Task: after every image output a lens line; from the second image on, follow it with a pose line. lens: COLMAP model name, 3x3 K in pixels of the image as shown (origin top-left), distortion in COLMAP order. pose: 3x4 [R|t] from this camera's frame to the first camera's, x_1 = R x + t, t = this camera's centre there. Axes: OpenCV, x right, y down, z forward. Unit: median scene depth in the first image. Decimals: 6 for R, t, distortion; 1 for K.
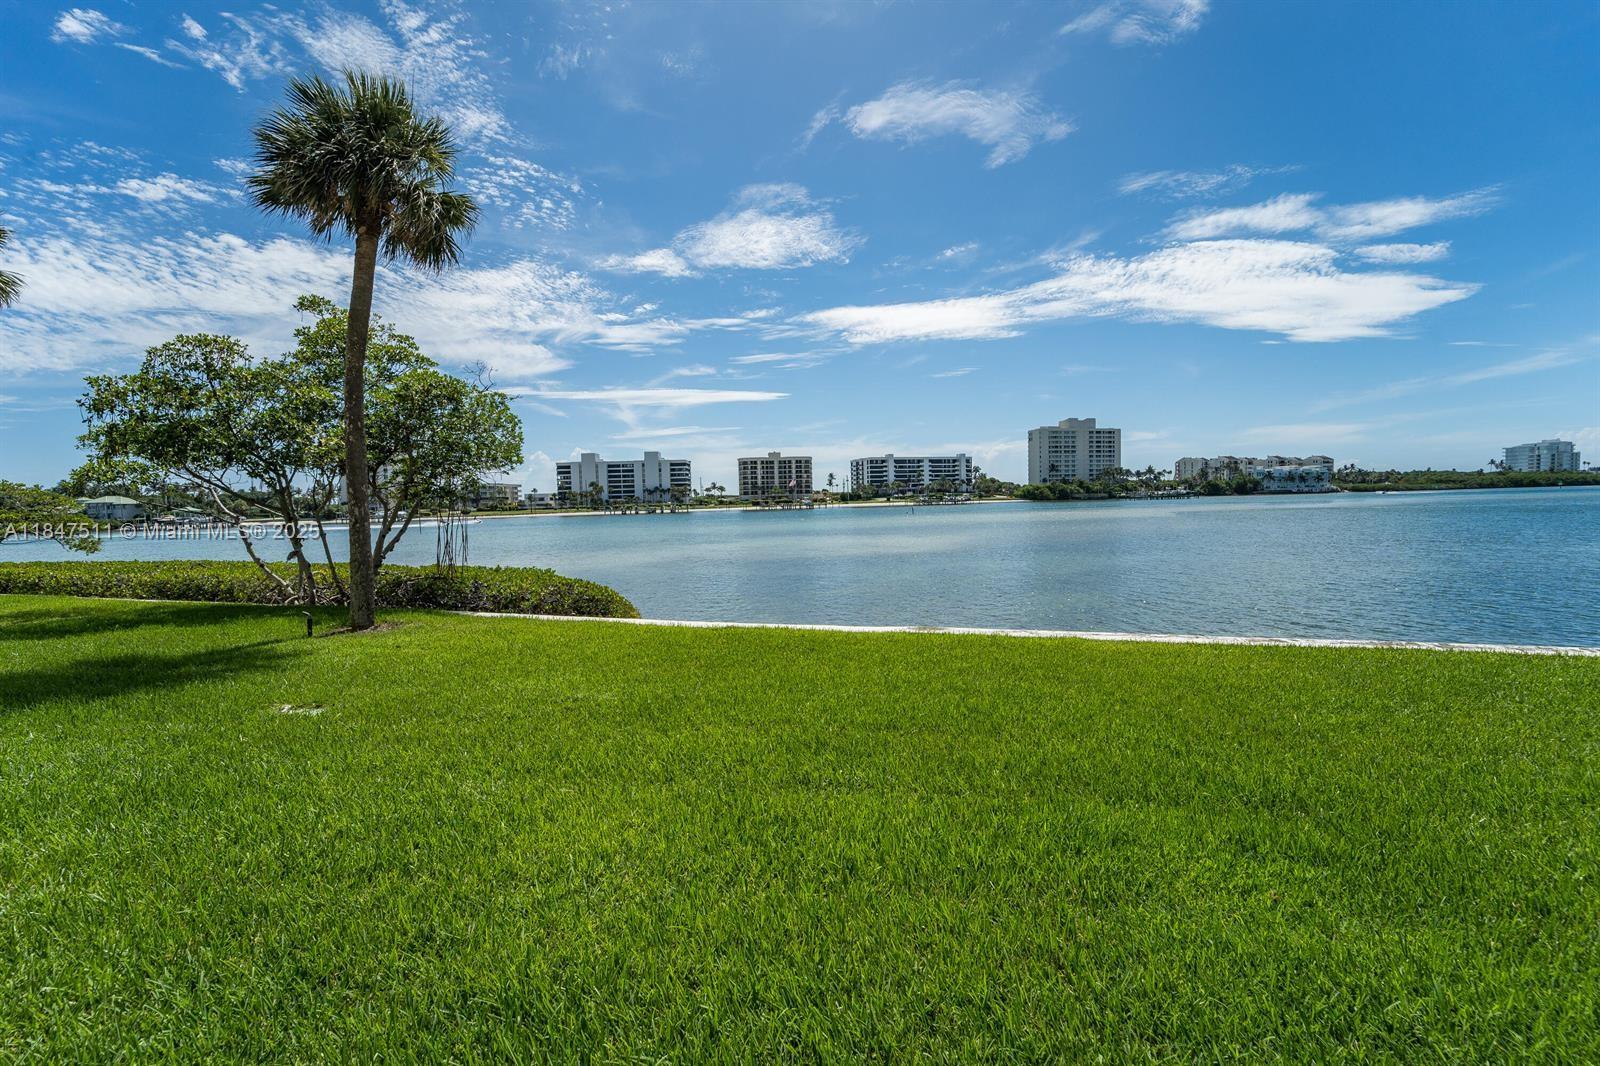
lens RADIAL K [[657.5, 0, 804.0], [0, 657.5, 538.9], [0, 0, 1]] dist [-0.011459, -0.002857]
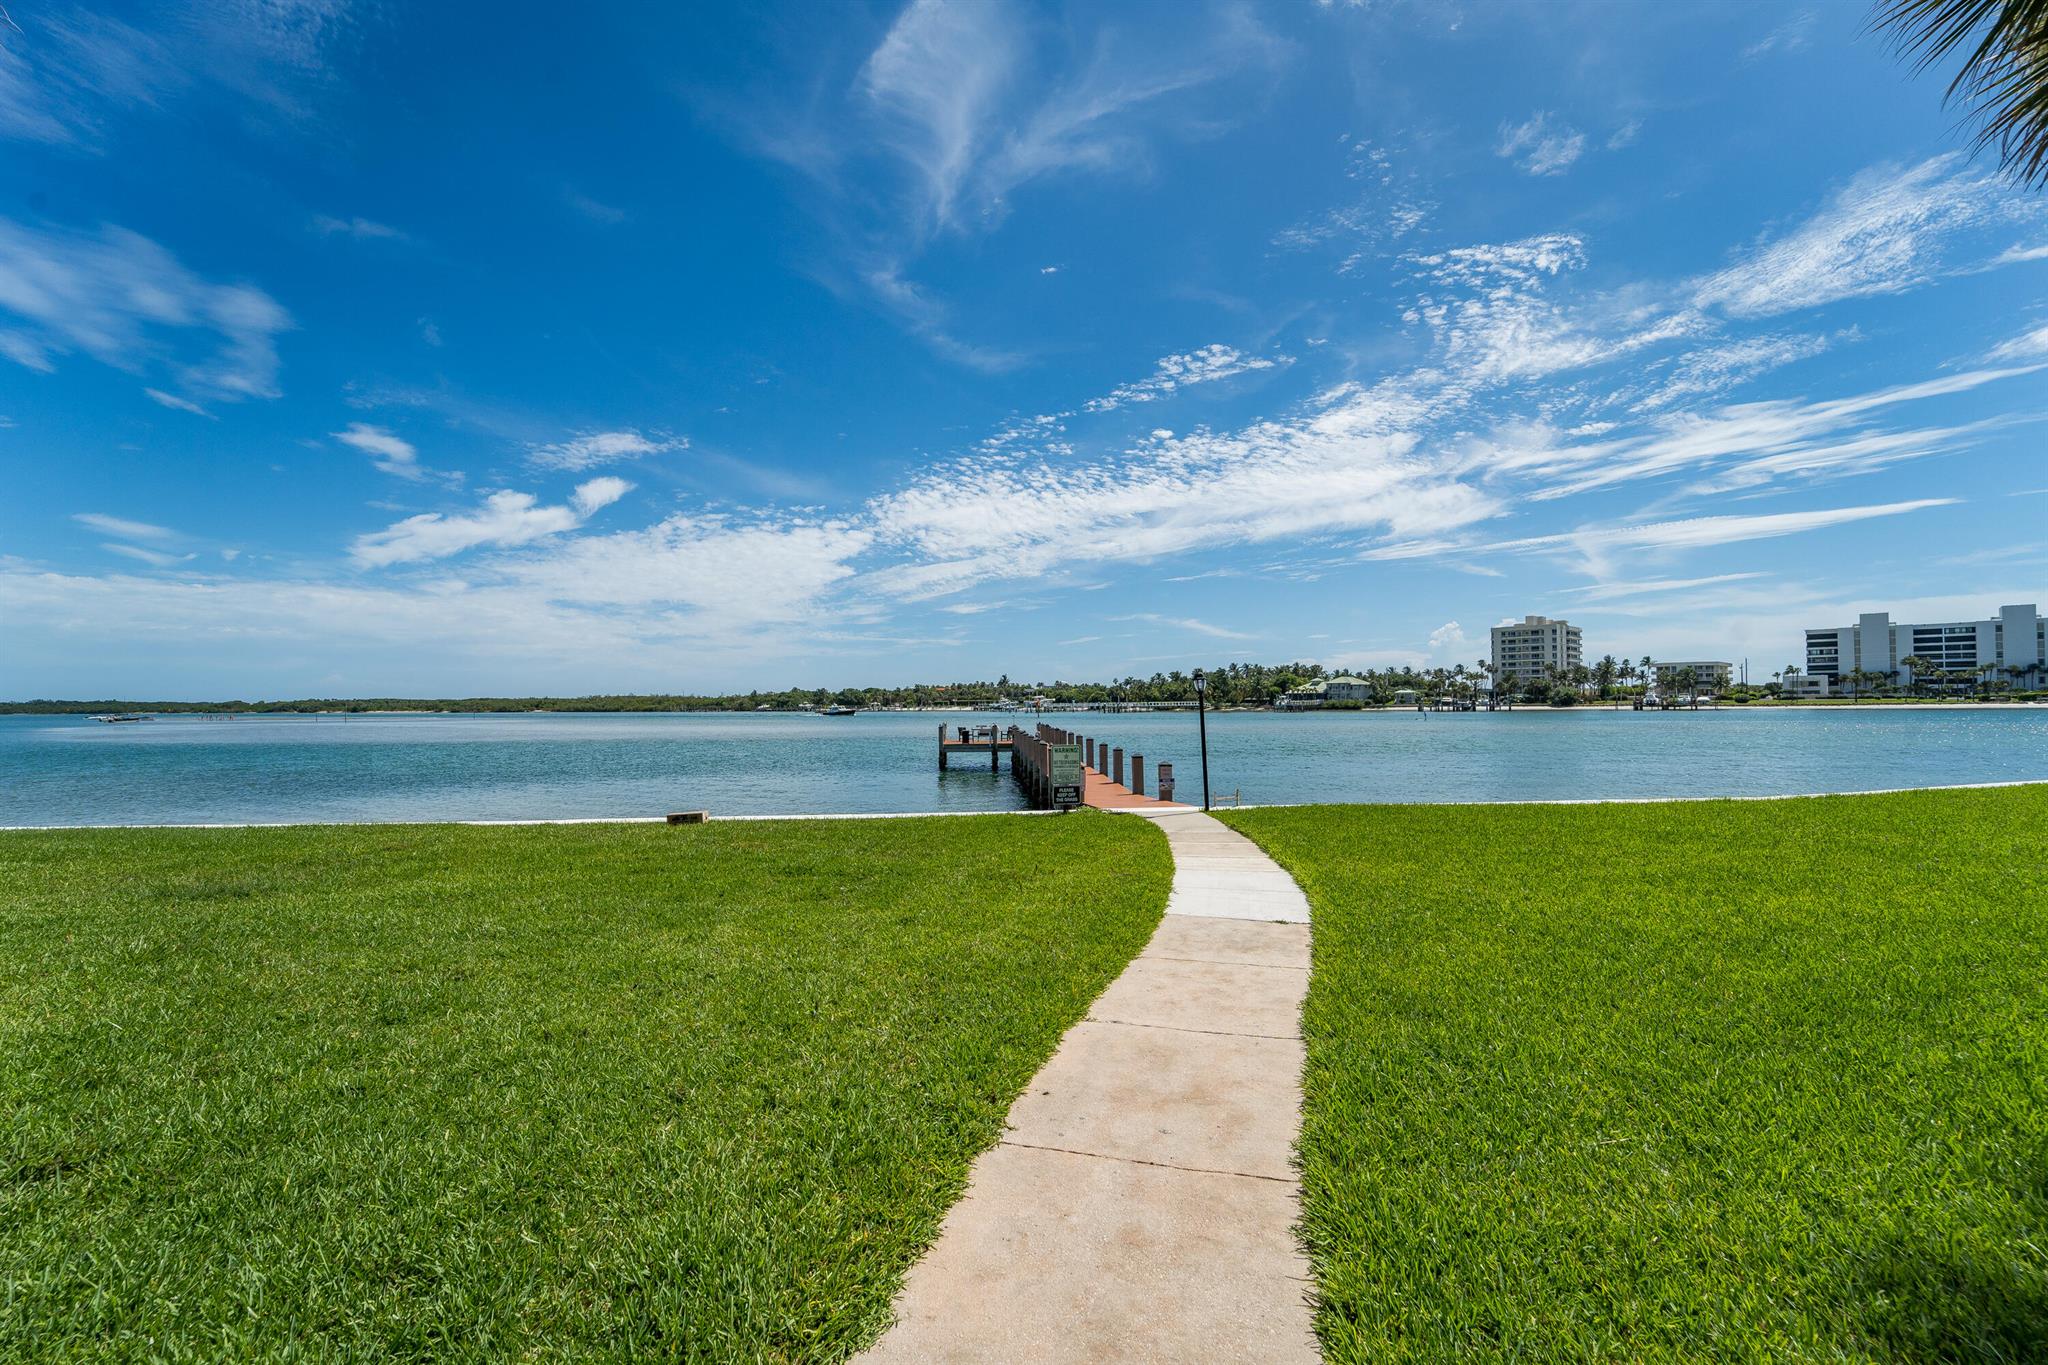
lens RADIAL K [[841.6, 0, 1015.3], [0, 841.6, 726.4], [0, 0, 1]] dist [-0.011459, -0.002857]
pose [[0.638307, 0.042857, -0.768588, -0.236914], [-0.052918, 0.998530, 0.011731, 0.015078], [0.767961, 0.033184, 0.639637, -0.157691]]
